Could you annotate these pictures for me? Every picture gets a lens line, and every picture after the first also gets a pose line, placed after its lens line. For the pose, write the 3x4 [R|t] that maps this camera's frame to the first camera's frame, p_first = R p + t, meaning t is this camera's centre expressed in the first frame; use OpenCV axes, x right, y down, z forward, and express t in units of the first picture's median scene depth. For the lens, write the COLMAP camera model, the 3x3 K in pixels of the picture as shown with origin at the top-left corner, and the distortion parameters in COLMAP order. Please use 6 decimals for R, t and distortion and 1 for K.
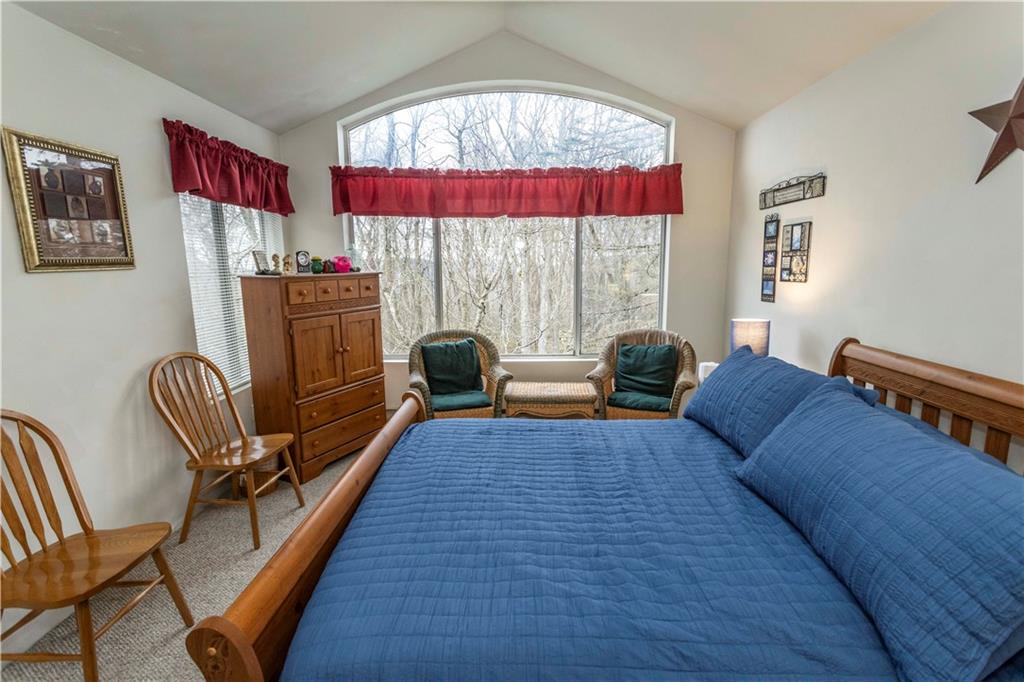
lens RADIAL K [[482.7, 0, 516.0], [0, 482.7, 339.0], [0, 0, 1]] dist [-0.000829, 0.005194]
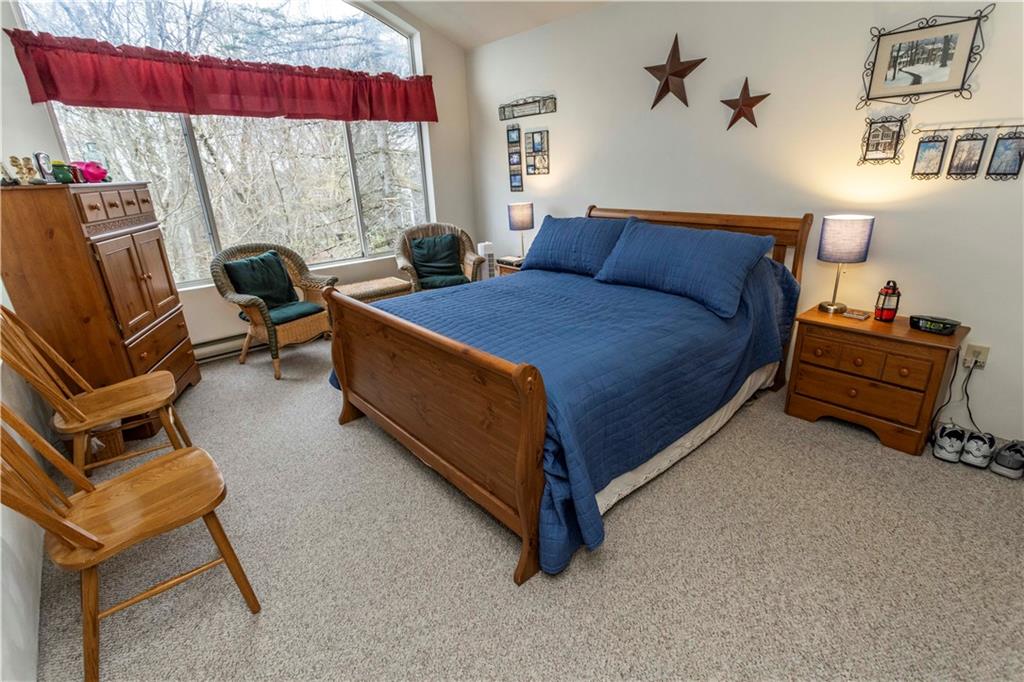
lens RADIAL K [[482.7, 0, 516.0], [0, 482.7, 339.0], [0, 0, 1]] dist [-0.000829, 0.005194]
pose [[0.740256, -0.242486, 0.627073, -0.391226], [0.137110, 0.967541, 0.212286, 0.032647], [-0.658196, -0.071168, 0.749476, -0.053665]]
